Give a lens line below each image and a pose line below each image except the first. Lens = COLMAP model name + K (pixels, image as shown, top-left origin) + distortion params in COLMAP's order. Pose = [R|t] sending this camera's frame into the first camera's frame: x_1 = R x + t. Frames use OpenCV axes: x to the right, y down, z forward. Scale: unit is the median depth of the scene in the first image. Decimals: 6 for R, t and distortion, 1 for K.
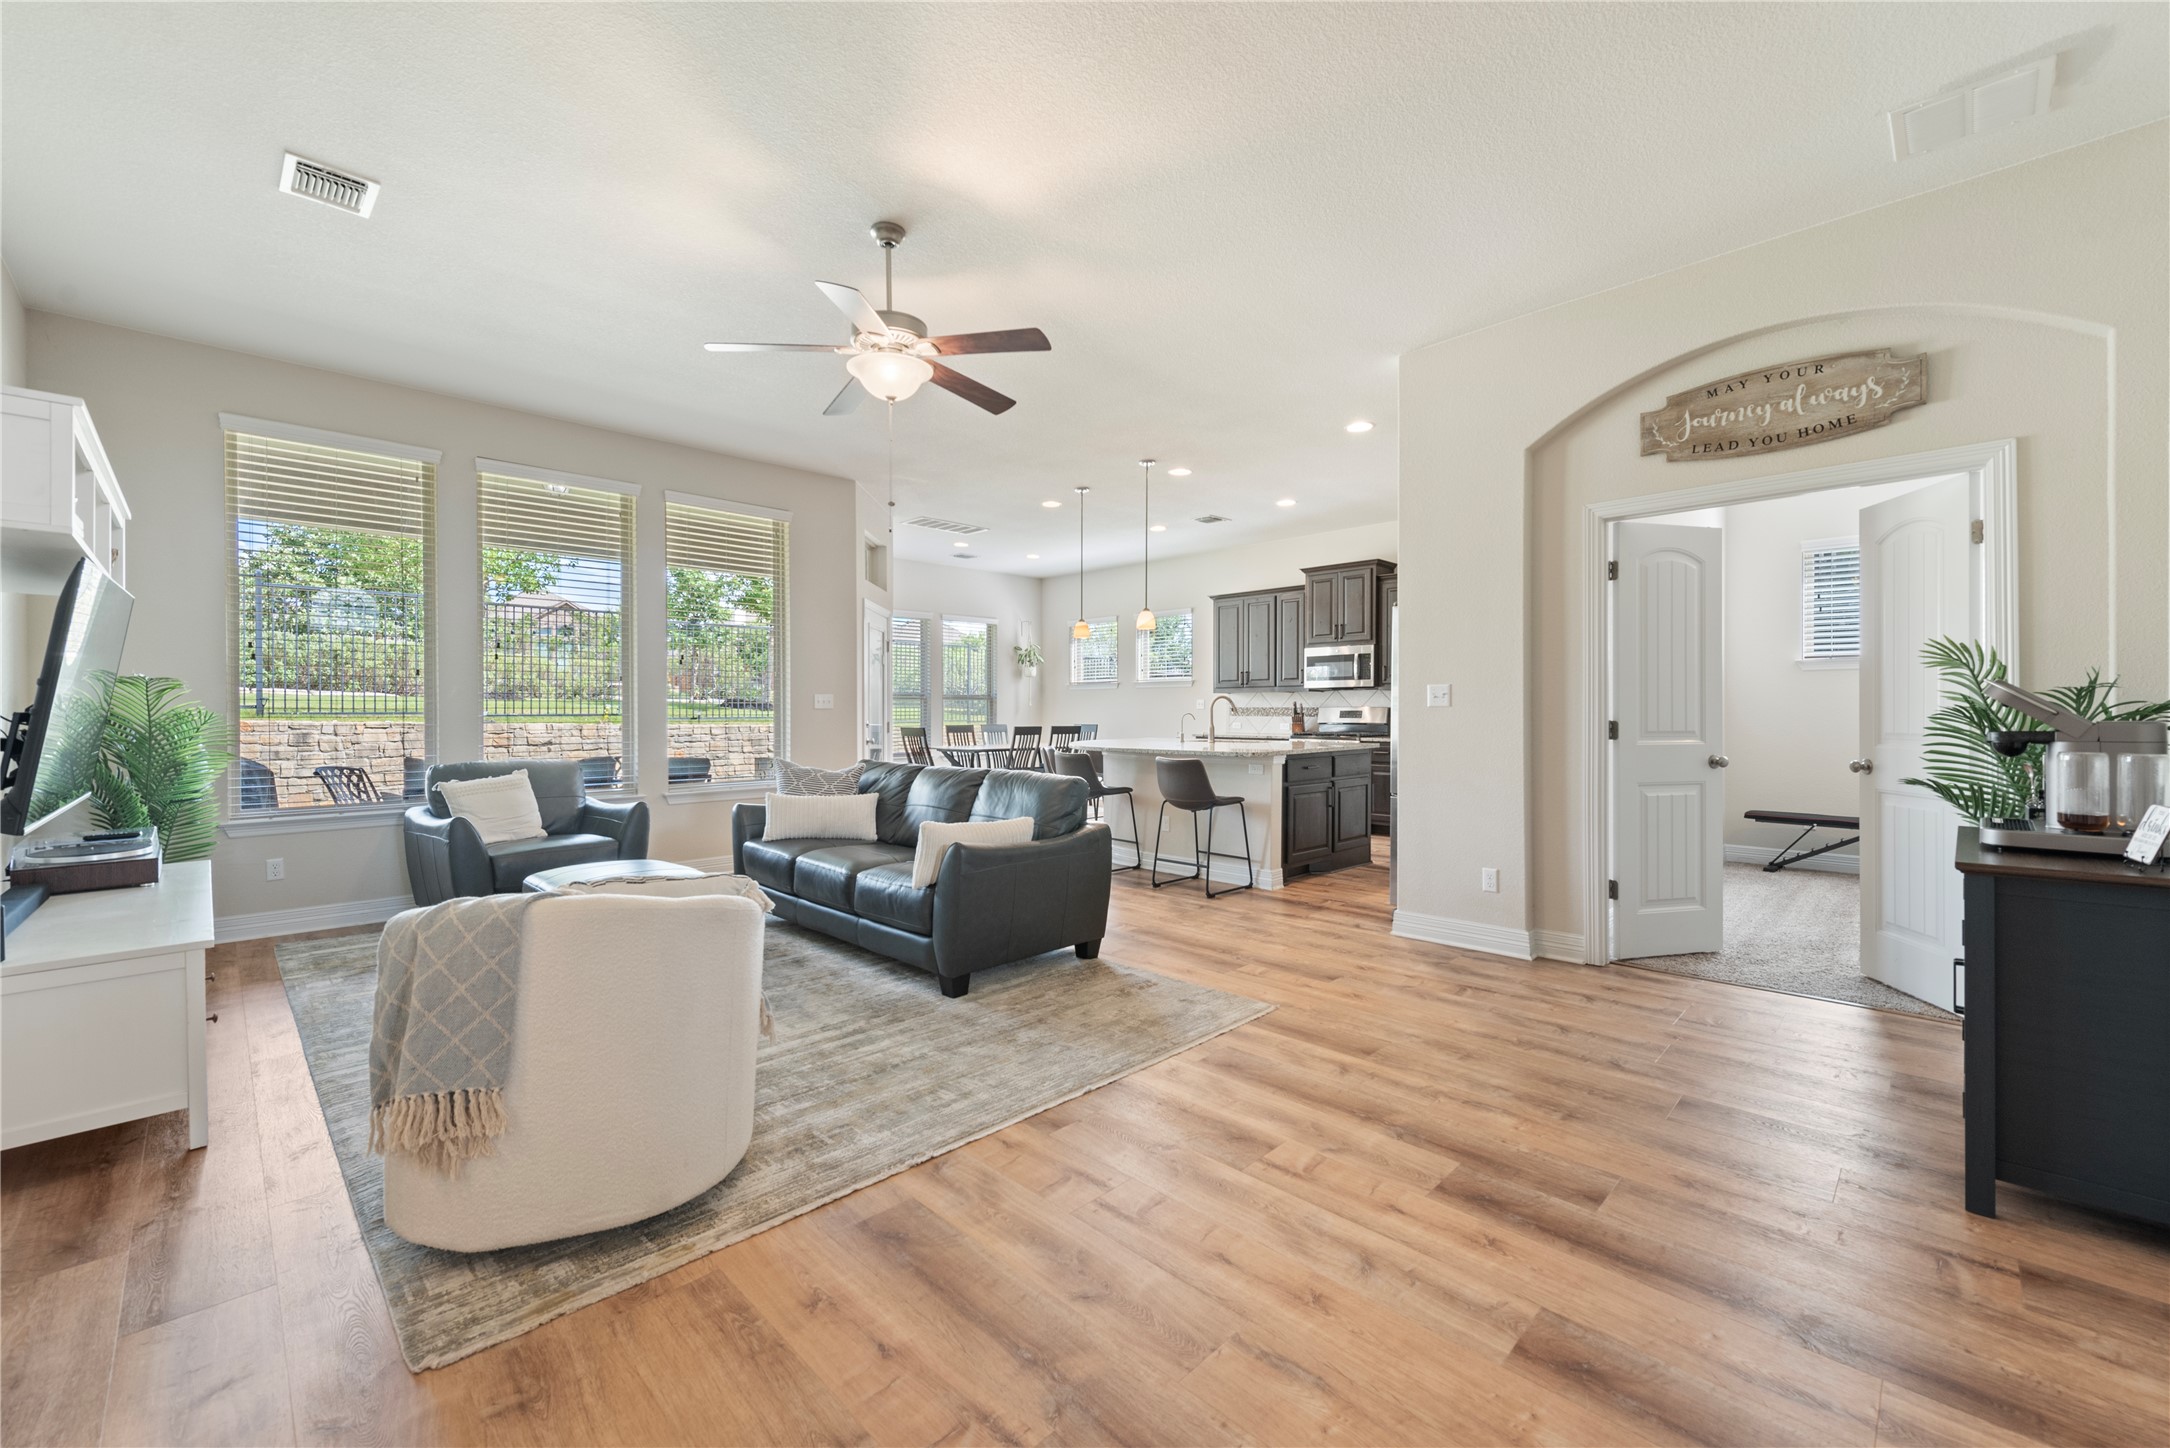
lens RADIAL K [[864.0, 0, 1086.5], [0, 864.0, 718.5], [0, 0, 1]] dist [0.007758, -0.002714]
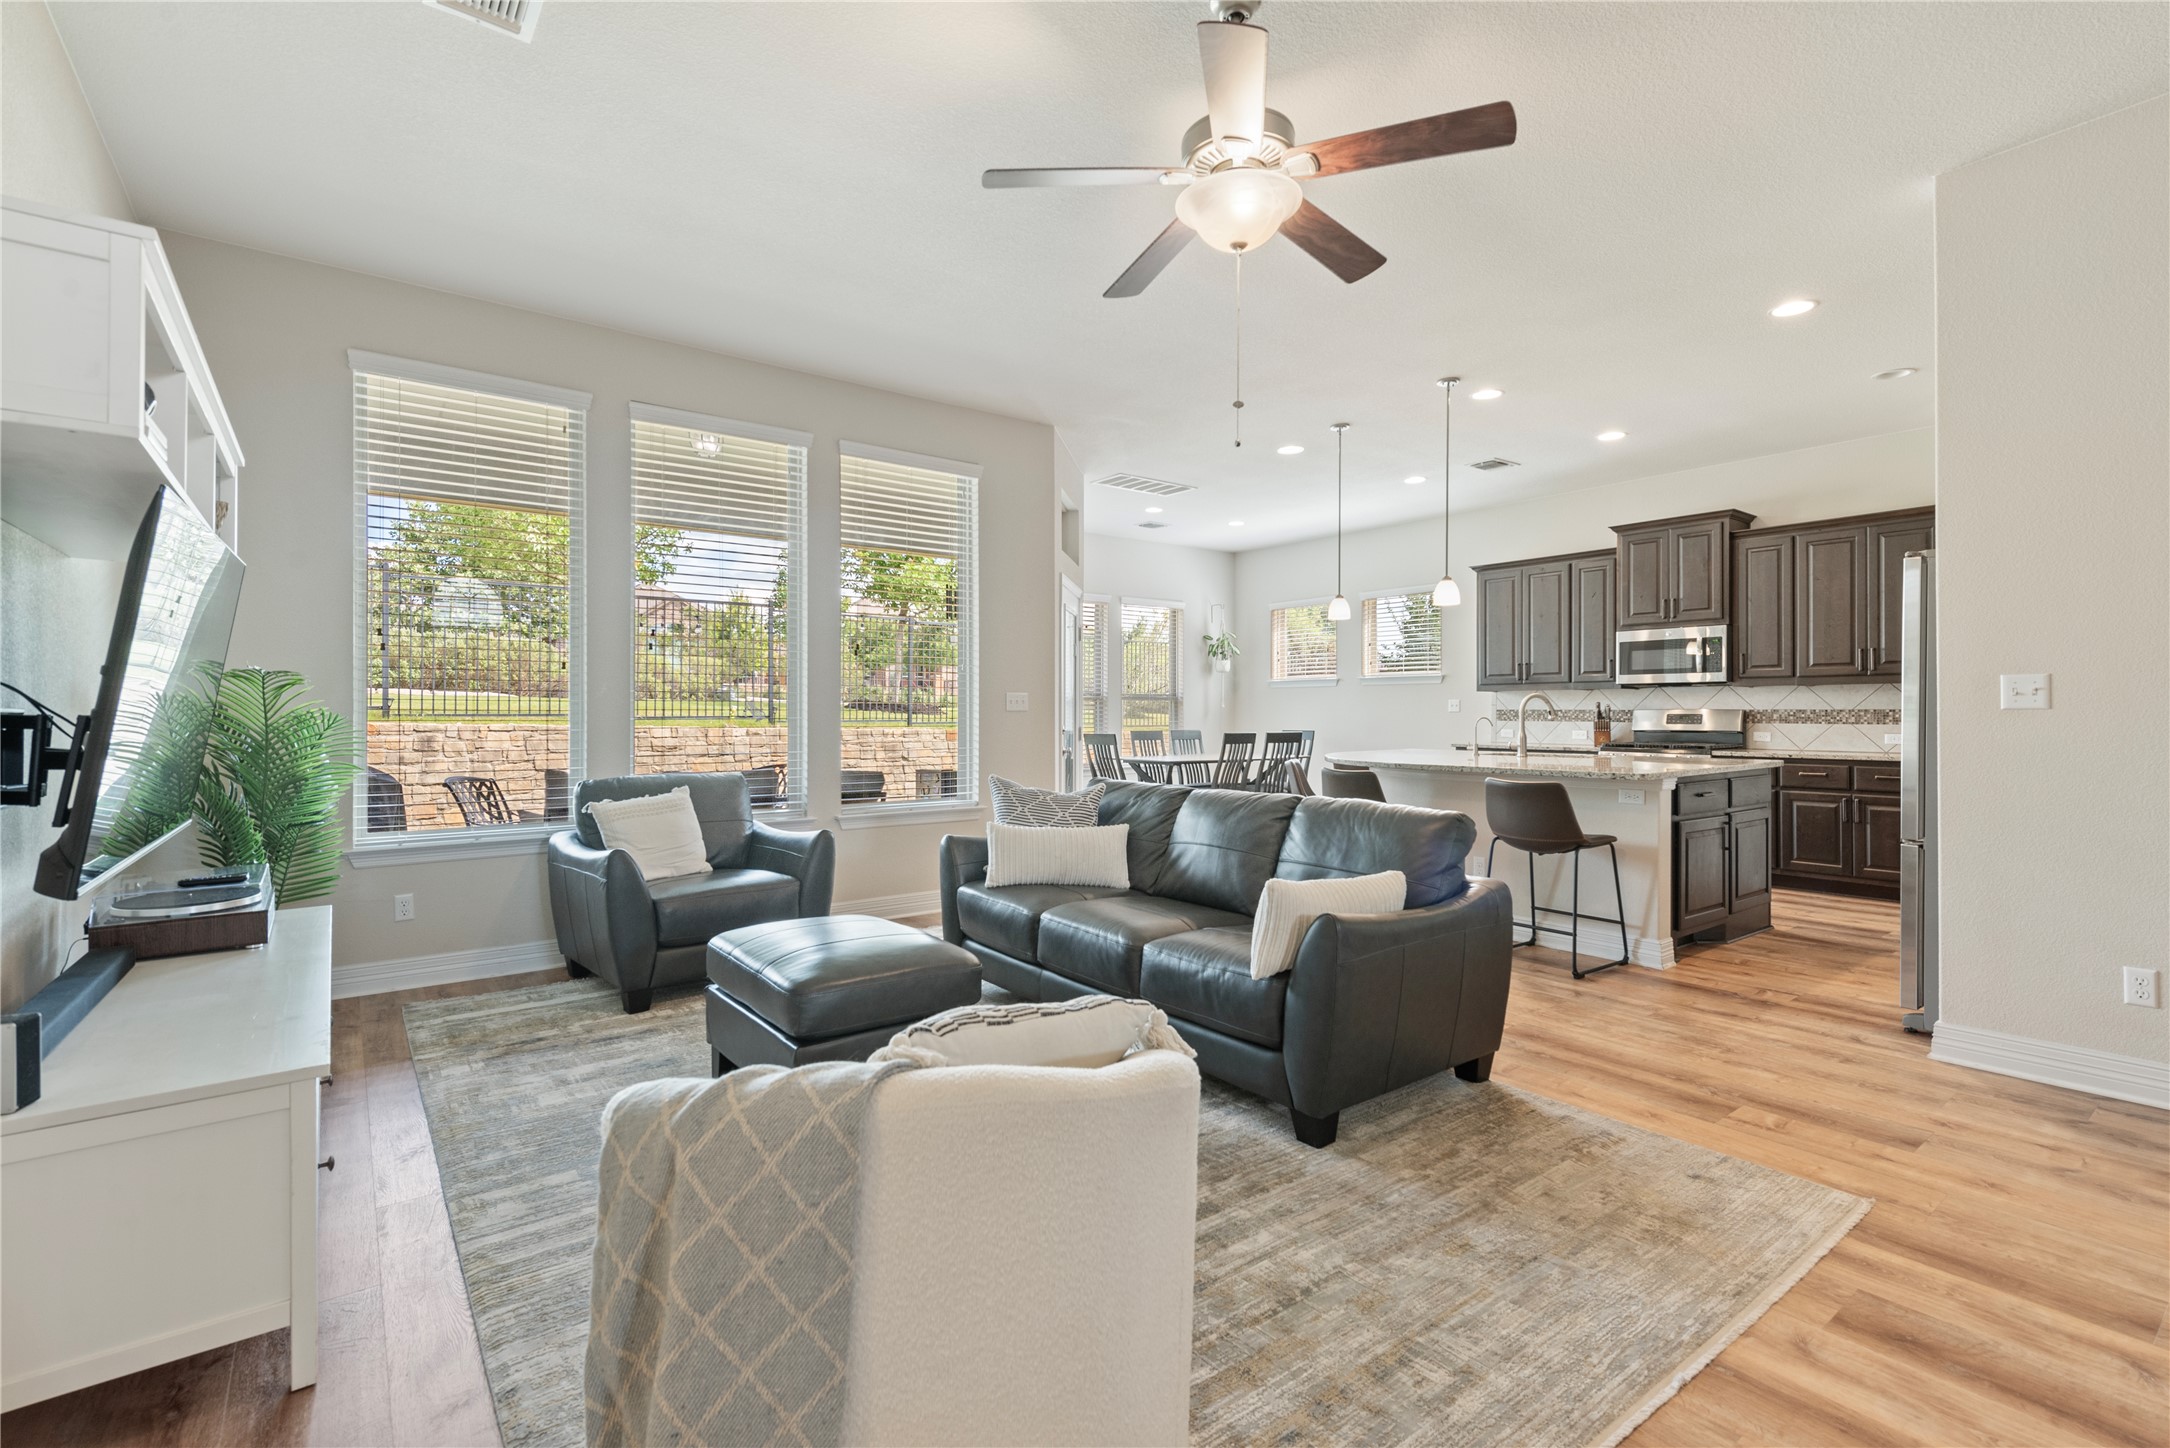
lens RADIAL K [[964.6, 0, 1079.8], [0, 964.6, 712.3], [0, 0, 1]] dist [0.016207, -0.003929]
pose [[0.990374, 0.001523, -0.138409, -0.211333], [-0.002890, 0.999949, -0.009675, -0.002620], [0.138387, 0.009982, 0.990328, 0.214153]]
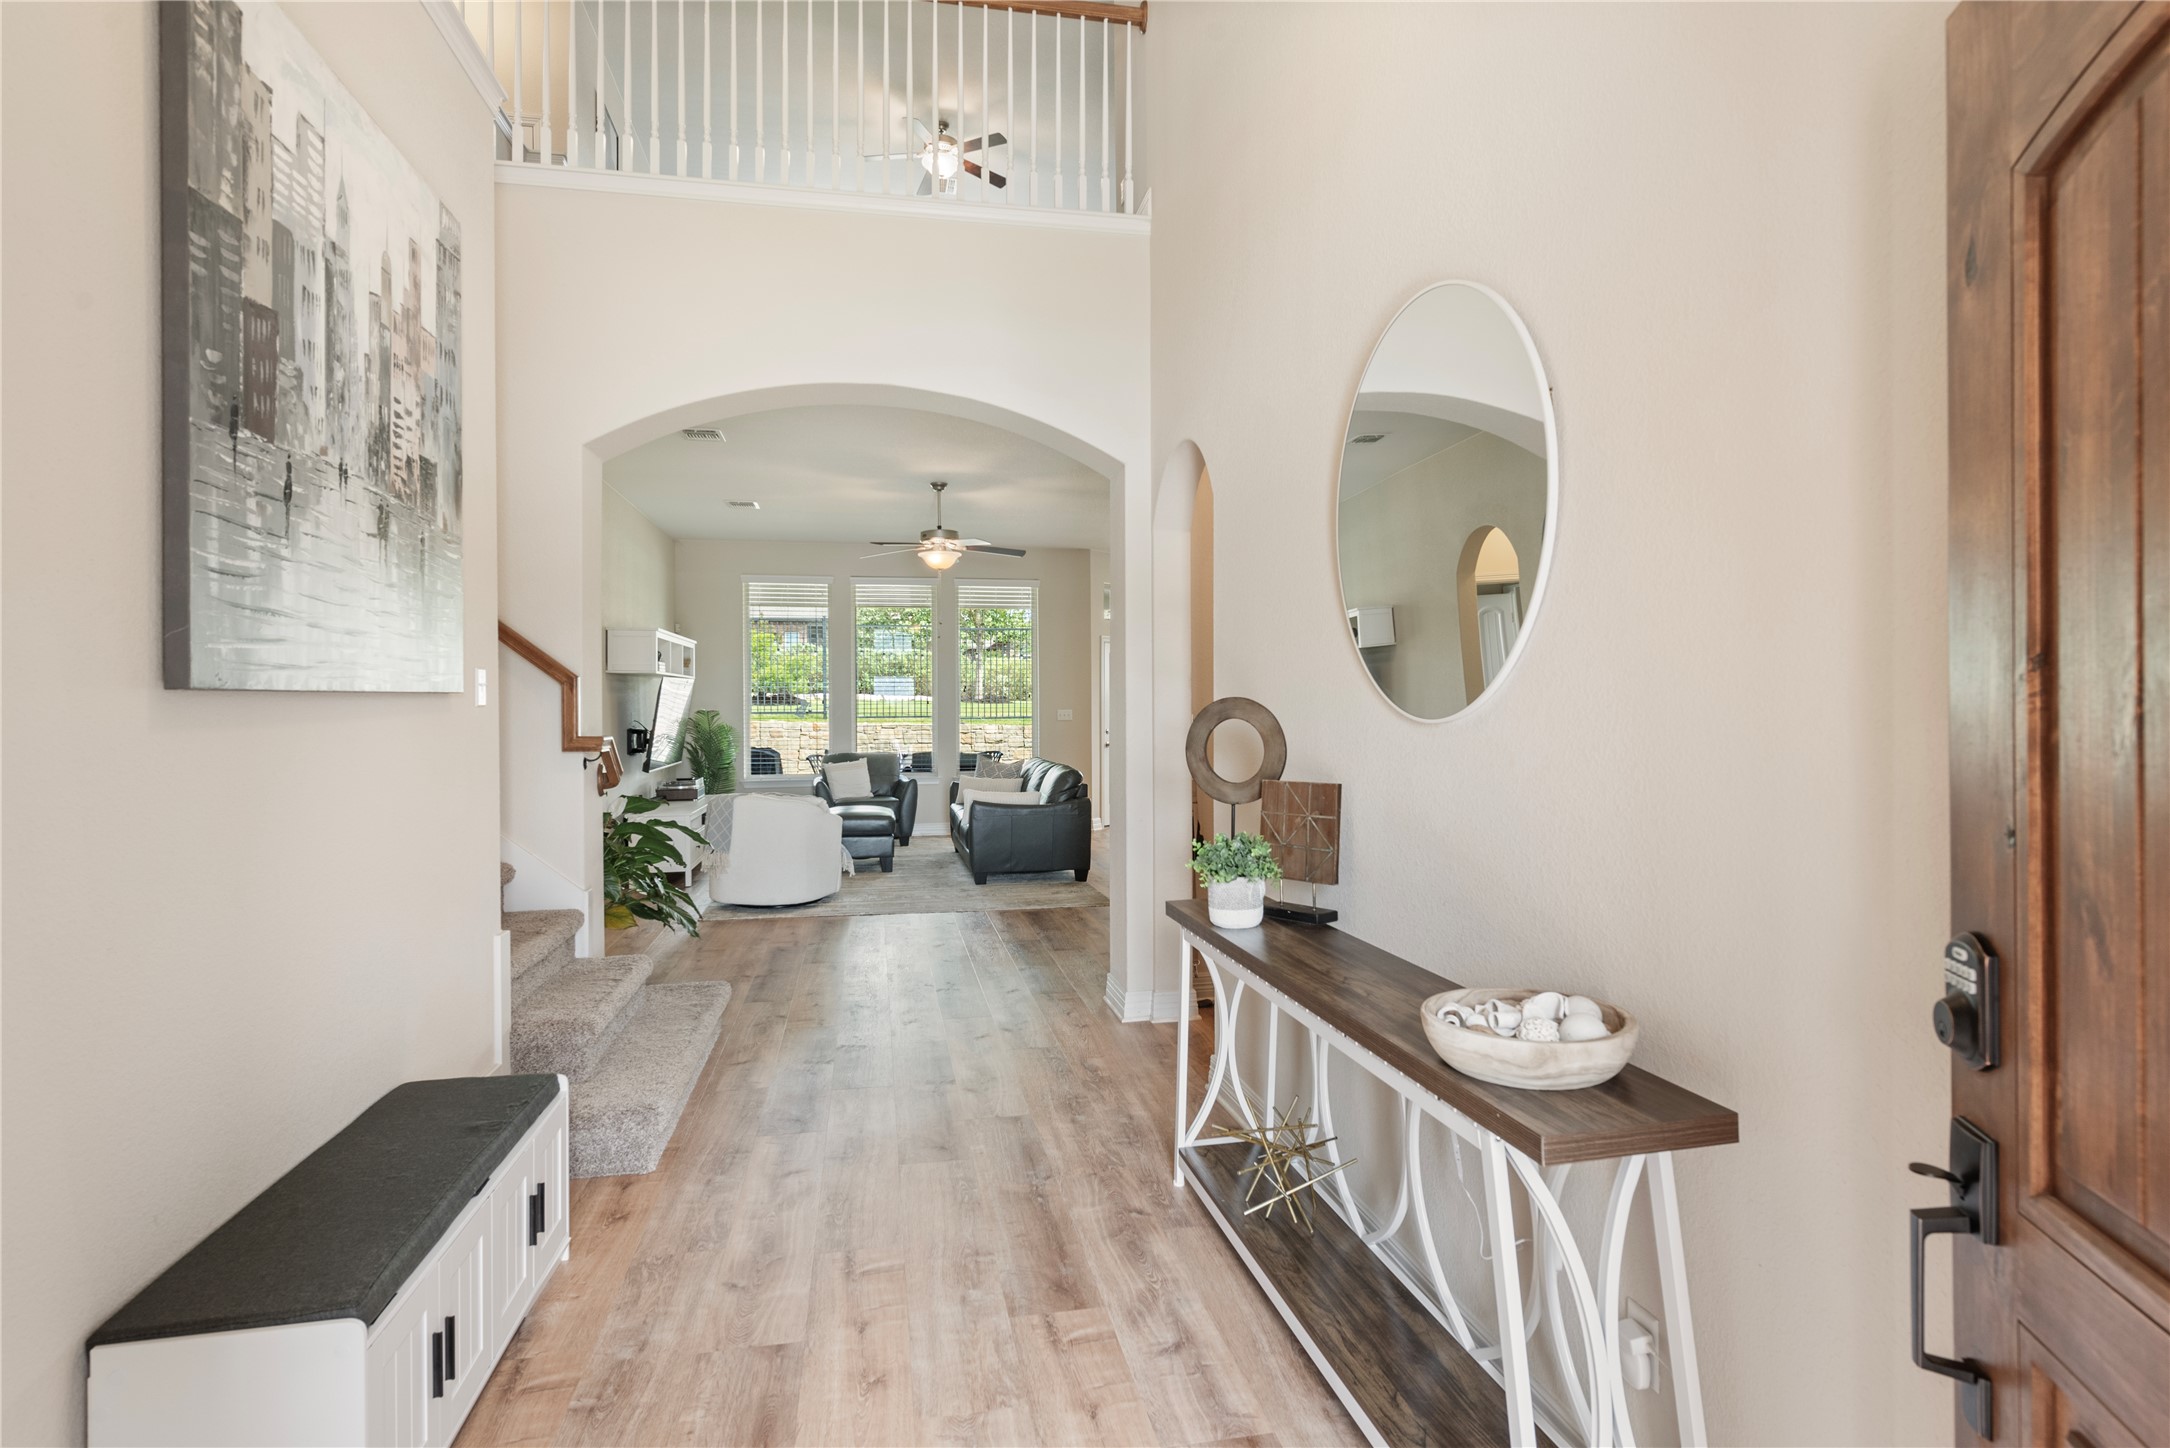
lens RADIAL K [[1162.6, 0, 1085.3], [0, 1162.6, 708.6], [0, 0, 1]] dist [0.034306, 0.000870]
pose [[0.814873, -0.002983, -0.579632, 1.327165], [0.002681, 0.999995, -0.001379, -0.043520], [0.579633, -0.000430, 0.814878, -0.800743]]
